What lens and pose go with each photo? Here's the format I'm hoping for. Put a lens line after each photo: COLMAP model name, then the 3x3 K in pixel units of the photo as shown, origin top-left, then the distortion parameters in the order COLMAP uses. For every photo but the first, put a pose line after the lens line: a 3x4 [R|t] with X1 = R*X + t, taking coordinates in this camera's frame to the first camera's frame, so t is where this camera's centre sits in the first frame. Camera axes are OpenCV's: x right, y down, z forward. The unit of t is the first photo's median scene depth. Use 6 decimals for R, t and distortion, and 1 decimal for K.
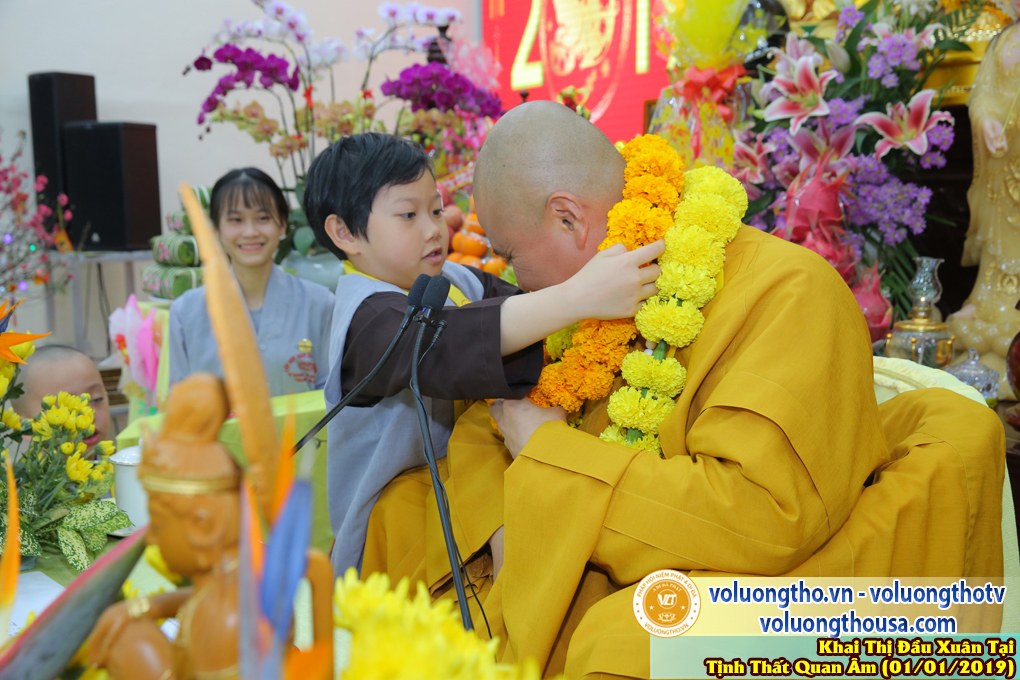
lens RADIAL K [[1186.3, 0, 509.8], [0, 1186.3, 340.5], [0, 0, 1]] dist [0.052365, 0.000000]
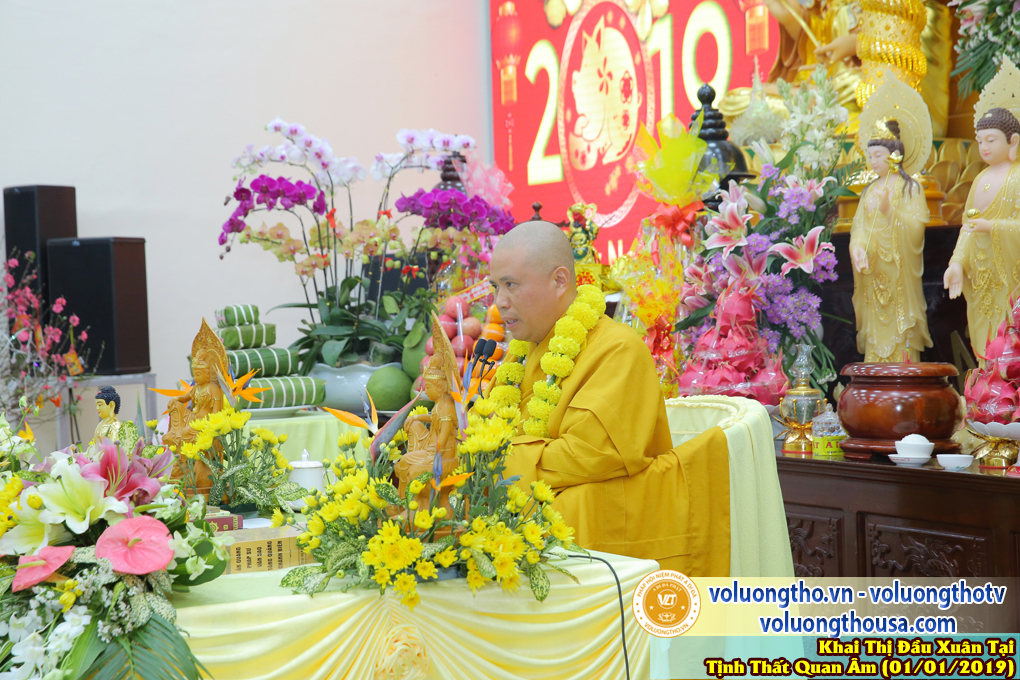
lens RADIAL K [[1946.2, 0, 500.7], [0, 1946.2, 341.1], [0, 0, 1]] dist [0.261289, 0.000000]
pose [[0.999575, -0.021358, -0.019839, 0.013400], [0.019238, 0.994647, -0.101526, 0.084337], [0.021901, 0.101101, 0.994635, -0.722389]]
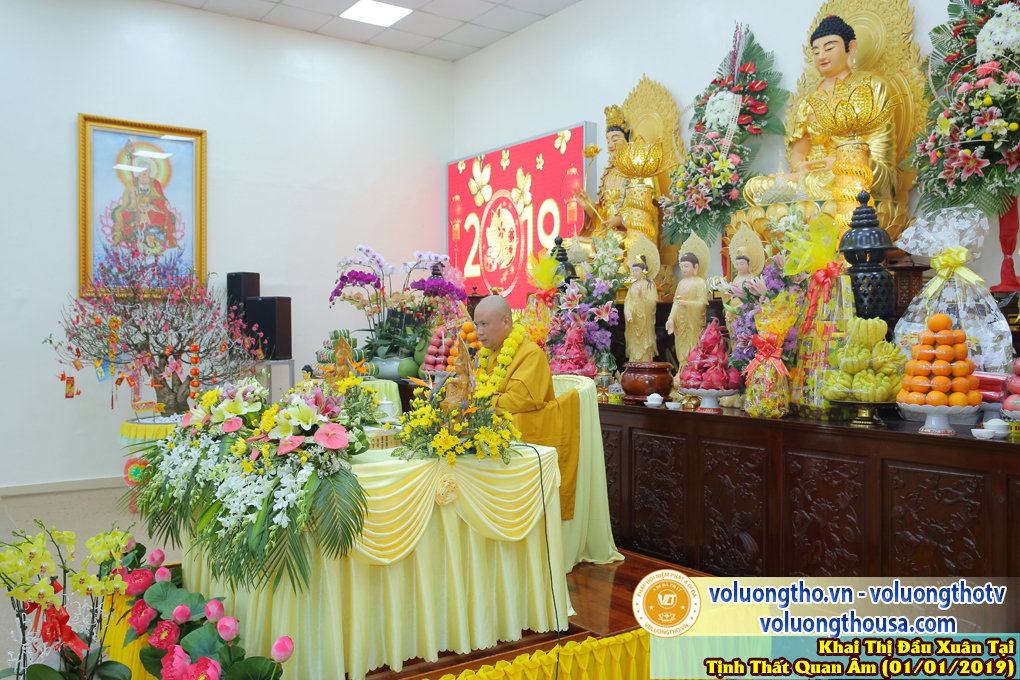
lens RADIAL K [[896.1, 0, 507.4], [0, 896.1, 341.5], [0, 0, 1]] dist [-0.029952, 0.038955]
pose [[0.997751, 0.002005, 0.067003, -0.044245], [0.005328, 0.994018, -0.109089, 0.086659], [-0.066821, 0.109201, 0.991771, -0.745266]]
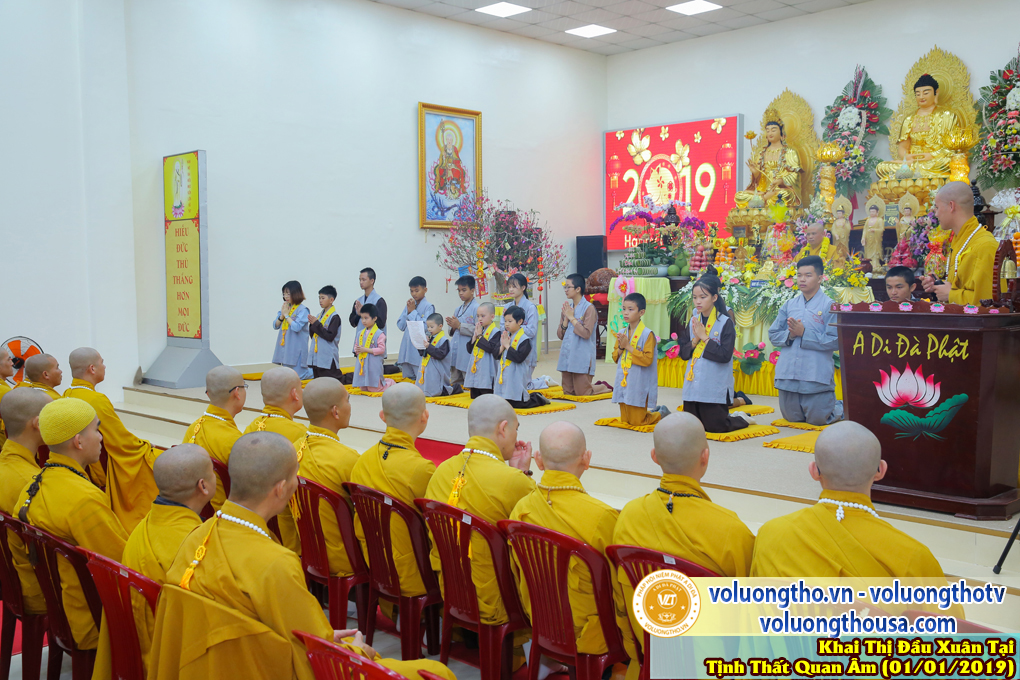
lens RADIAL K [[1043.5, 0, 508.7], [0, 1043.5, 339.8], [0, 0, 1]] dist [0.029406, 0.000000]
pose [[0.973047, -0.014977, 0.230118, -1.399678], [0.028384, 0.998079, -0.055063, 0.342388], [-0.228852, 0.060111, 0.971604, -2.151679]]
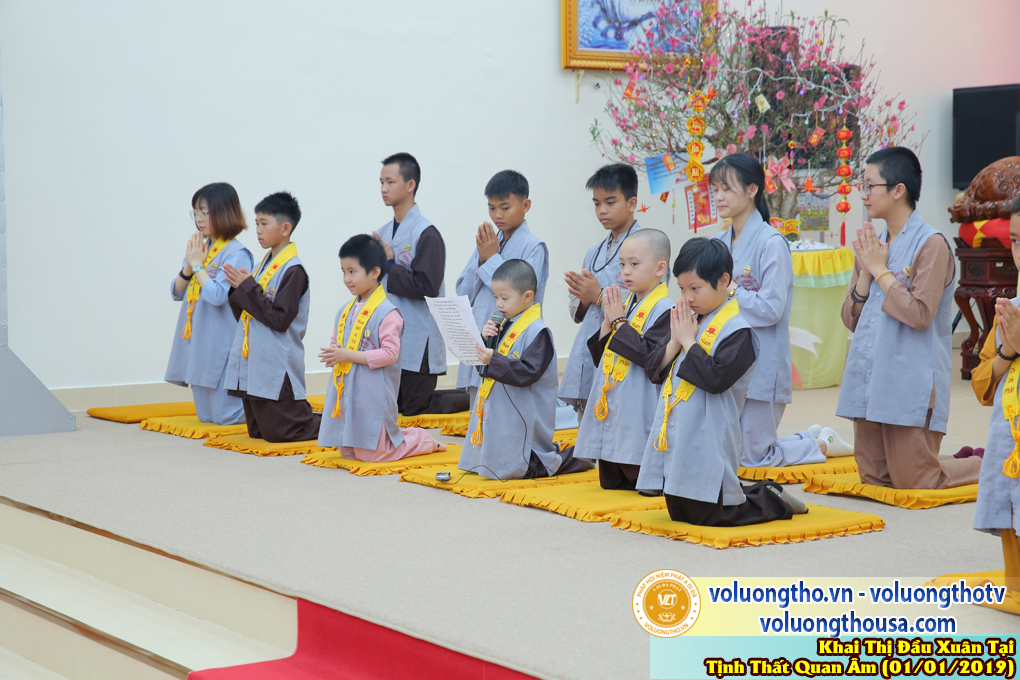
lens RADIAL K [[1946.2, 0, 507.9], [0, 1946.2, 342.4], [0, 0, 1]] dist [0.261289, 0.000000]
pose [[0.998602, -0.005409, 0.052586, -1.103467], [0.008240, 0.998519, -0.053772, 0.307931], [-0.052218, 0.054130, 0.997168, -1.461679]]
